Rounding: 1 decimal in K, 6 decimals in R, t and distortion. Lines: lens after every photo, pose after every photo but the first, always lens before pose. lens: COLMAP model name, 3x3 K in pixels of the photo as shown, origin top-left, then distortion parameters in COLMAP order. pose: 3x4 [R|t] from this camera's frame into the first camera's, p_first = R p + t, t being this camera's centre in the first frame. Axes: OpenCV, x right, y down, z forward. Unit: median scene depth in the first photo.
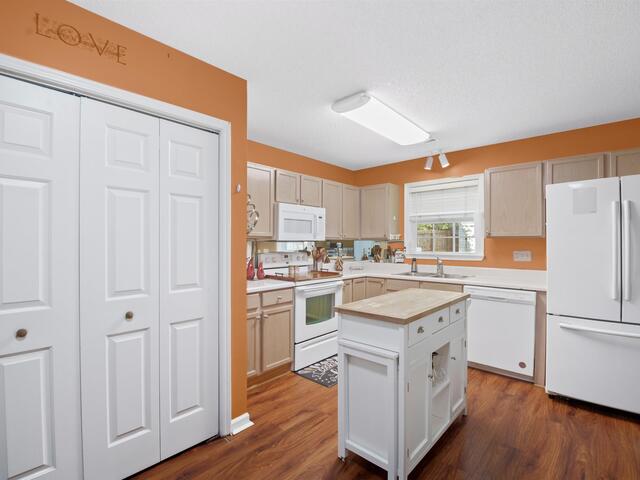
lens RADIAL K [[315.3, 0, 320.8], [0, 315.3, 243.7], [0, 0, 1]] dist [0.002732, -0.001269]
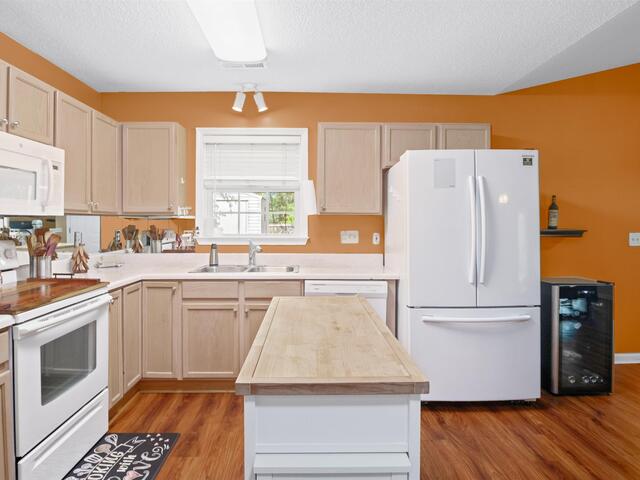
lens RADIAL K [[390.5, 0, 309.1], [0, 390.5, 226.0], [0, 0, 1]] dist [-0.024916, -0.002495]
pose [[0.739830, -0.006154, 0.672766, -0.108559], [-0.001706, 0.999938, 0.011023, -0.000817], [-0.672792, -0.009303, 0.739773, 0.298204]]
